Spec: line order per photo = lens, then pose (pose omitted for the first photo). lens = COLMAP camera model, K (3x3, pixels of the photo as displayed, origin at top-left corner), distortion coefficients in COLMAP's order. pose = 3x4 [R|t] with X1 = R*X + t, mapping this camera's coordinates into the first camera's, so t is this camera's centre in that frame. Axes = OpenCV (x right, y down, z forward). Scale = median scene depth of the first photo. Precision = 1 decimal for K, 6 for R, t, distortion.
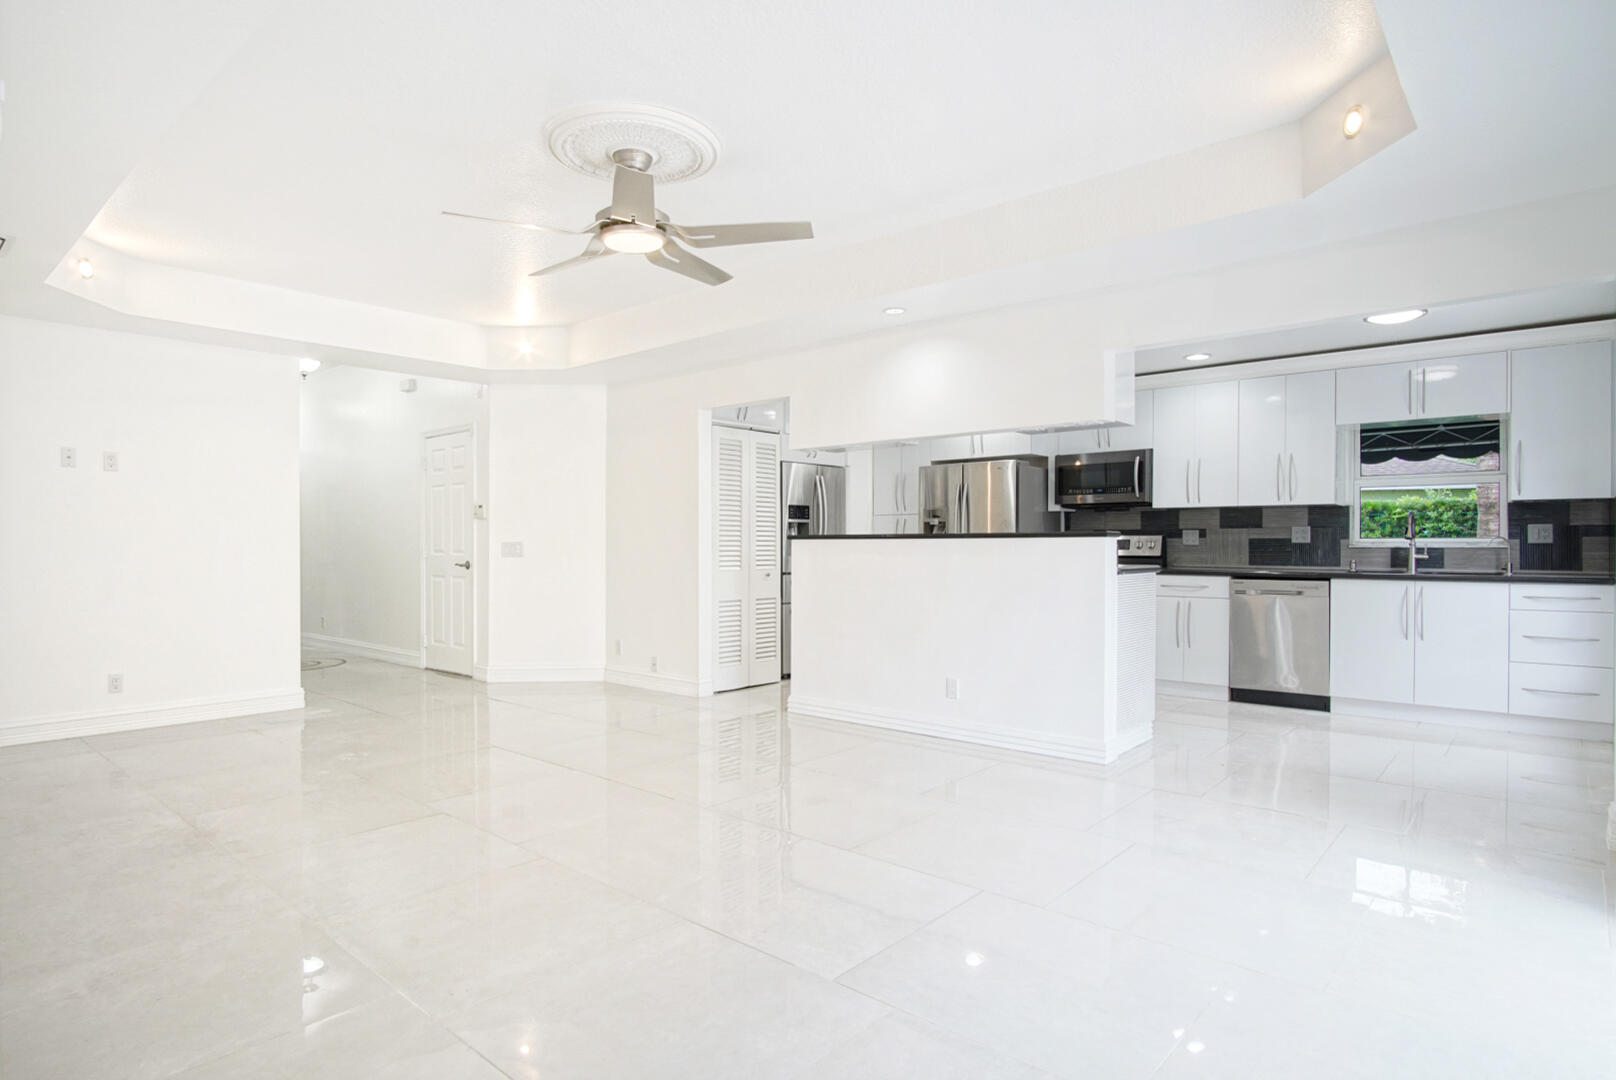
lens RADIAL K [[877.9, 0, 805.1], [0, 877.9, 535.0], [0, 0, 1]] dist [-0.005303, -0.000596]
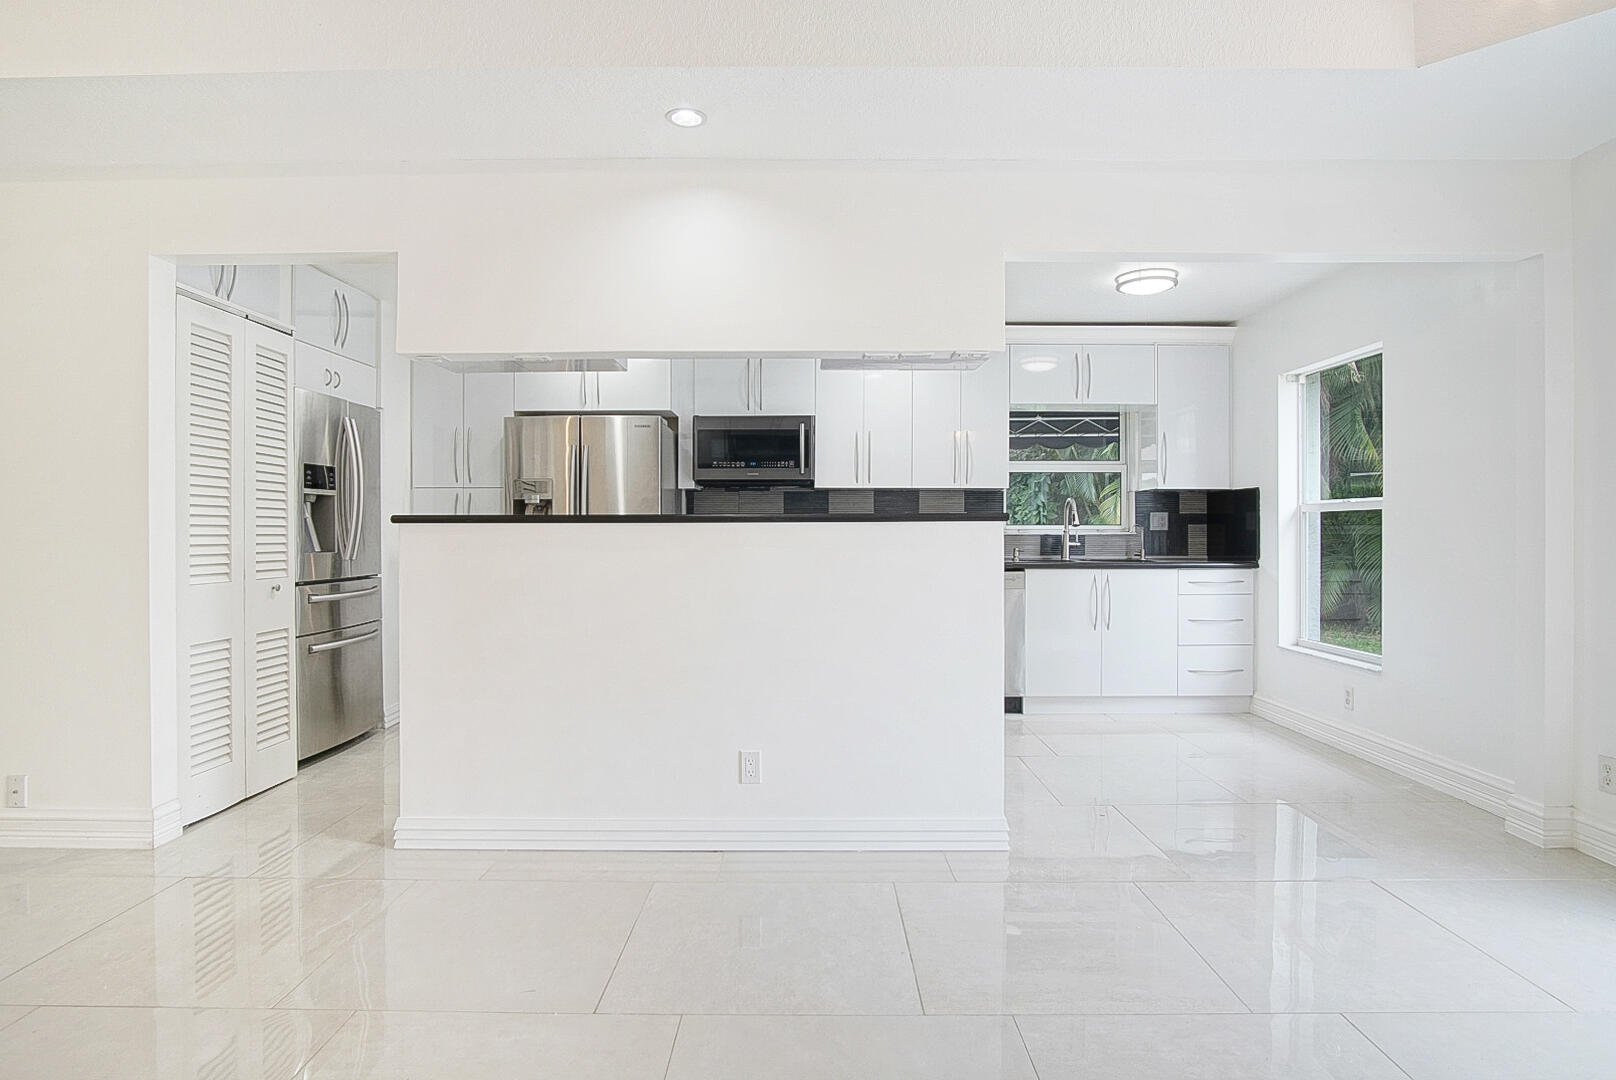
lens RADIAL K [[877.9, 0, 805.1], [0, 877.9, 535.0], [0, 0, 1]] dist [-0.005303, -0.000596]
pose [[0.762983, -0.004289, 0.646404, -0.154281], [-0.007663, 0.999848, 0.015679, 0.001131], [-0.646373, -0.016917, 0.762834, 0.388832]]
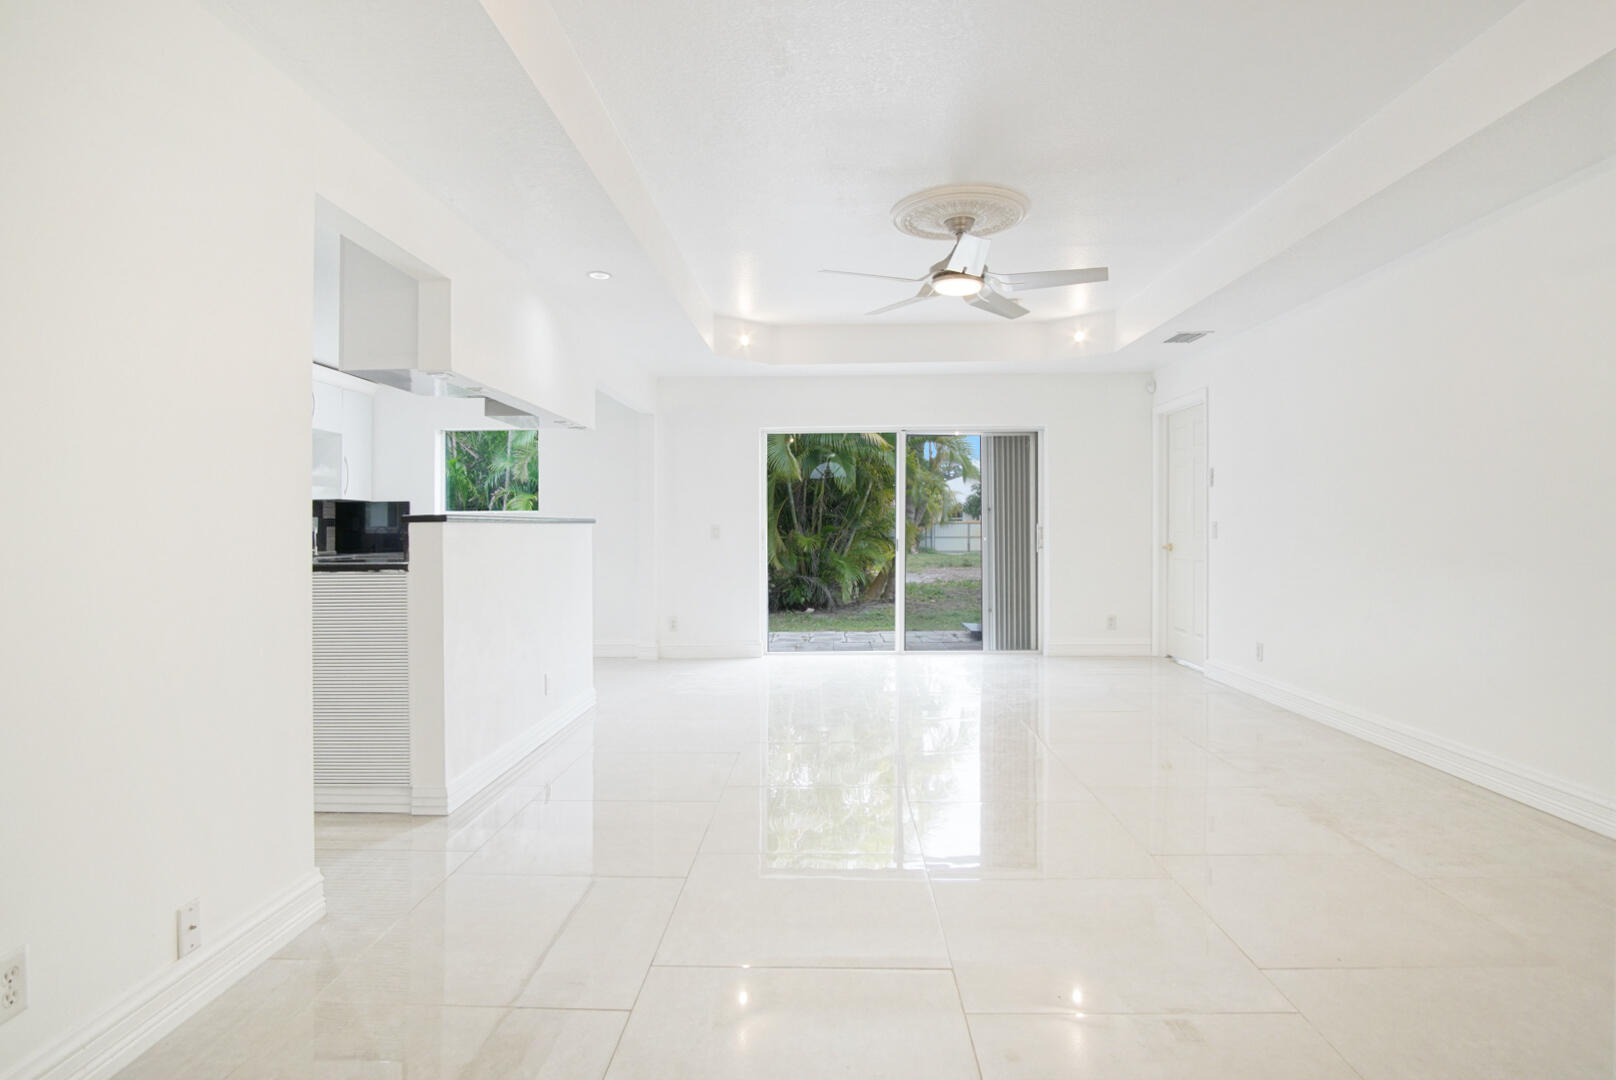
lens RADIAL K [[877.9, 0, 805.1], [0, 877.9, 535.0], [0, 0, 1]] dist [-0.005303, -0.000596]
pose [[-0.636201, 0.000634, 0.771523, -0.555819], [-0.006428, 0.999961, -0.006122, 0.015321], [-0.771496, -0.008854, -0.636172, 1.071951]]
